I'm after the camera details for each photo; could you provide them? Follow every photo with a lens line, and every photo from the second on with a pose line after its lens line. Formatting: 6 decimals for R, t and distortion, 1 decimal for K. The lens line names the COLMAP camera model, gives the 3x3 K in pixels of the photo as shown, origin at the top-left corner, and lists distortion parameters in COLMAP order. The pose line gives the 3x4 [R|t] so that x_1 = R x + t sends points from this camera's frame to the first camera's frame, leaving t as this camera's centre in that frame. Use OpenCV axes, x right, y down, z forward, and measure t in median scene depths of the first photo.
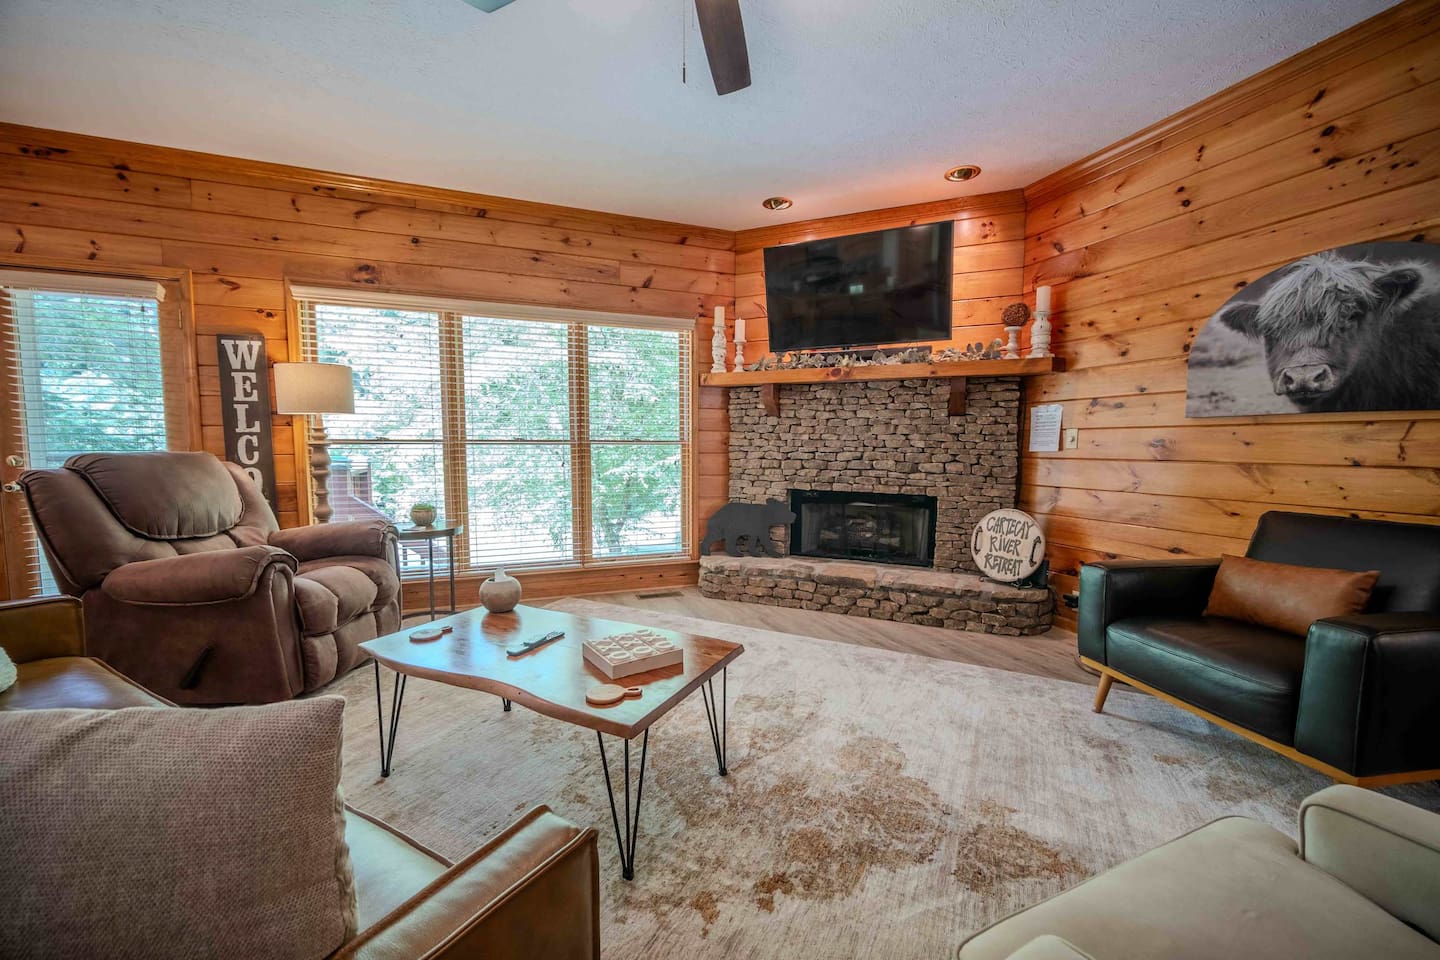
lens RADIAL K [[569.3, 0, 720.0], [0, 569.3, 480.0], [0, 0, 1]] dist [-0.006455, -0.000054]
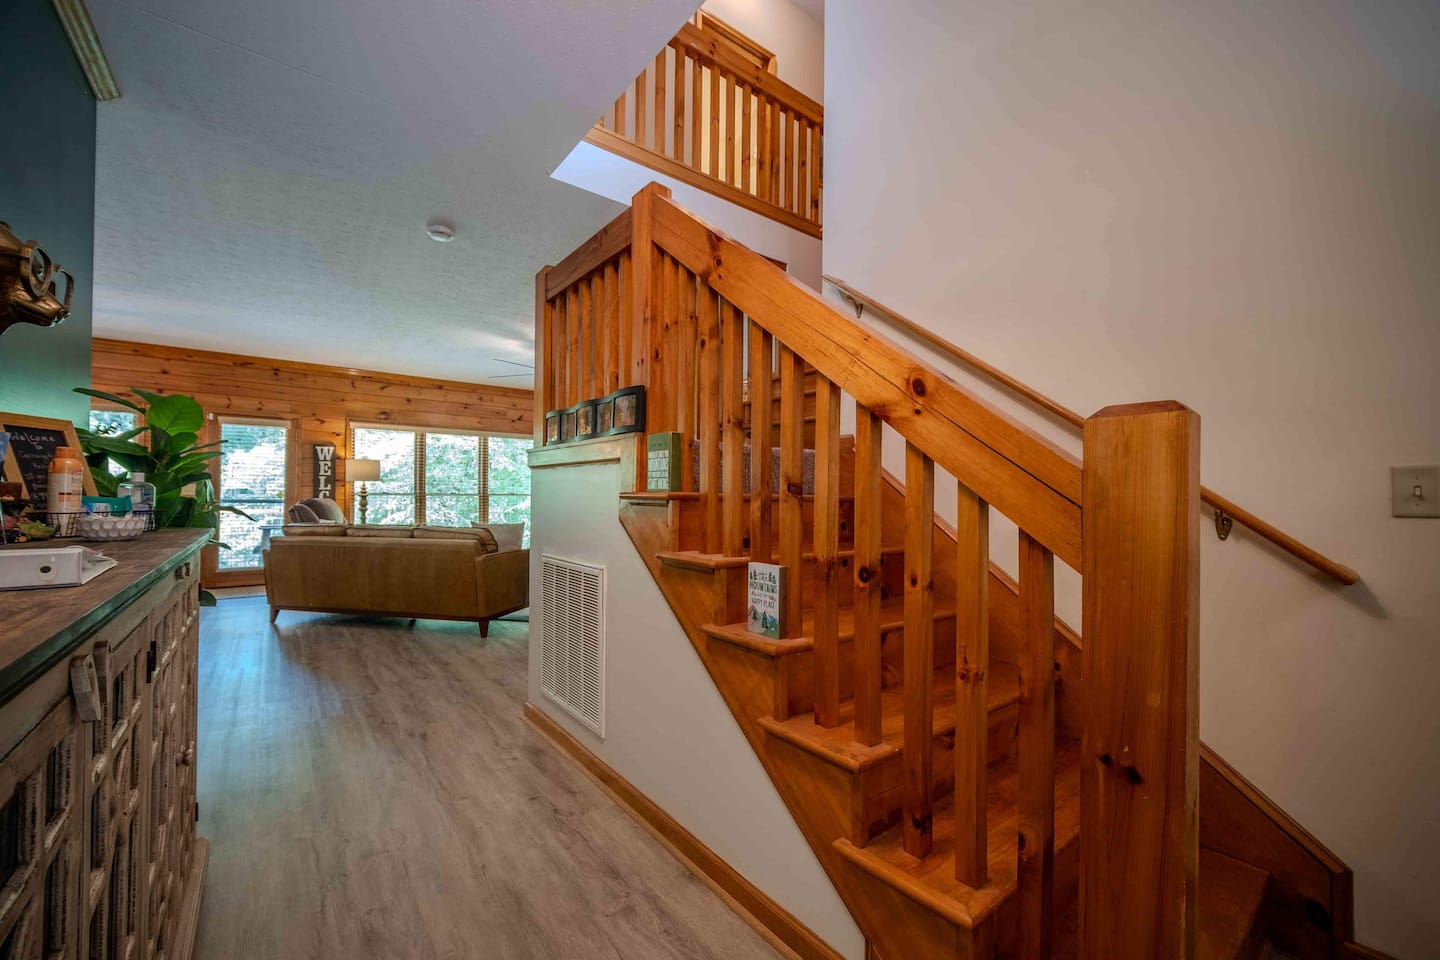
lens RADIAL K [[569.3, 0, 720.0], [0, 569.3, 480.0], [0, 0, 1]] dist [-0.006455, -0.000054]
pose [[0.958162, 0.007402, 0.286130, -0.025717], [0.020164, 0.995436, -0.093276, 0.107336], [-0.285515, 0.095143, 0.953640, -1.440521]]
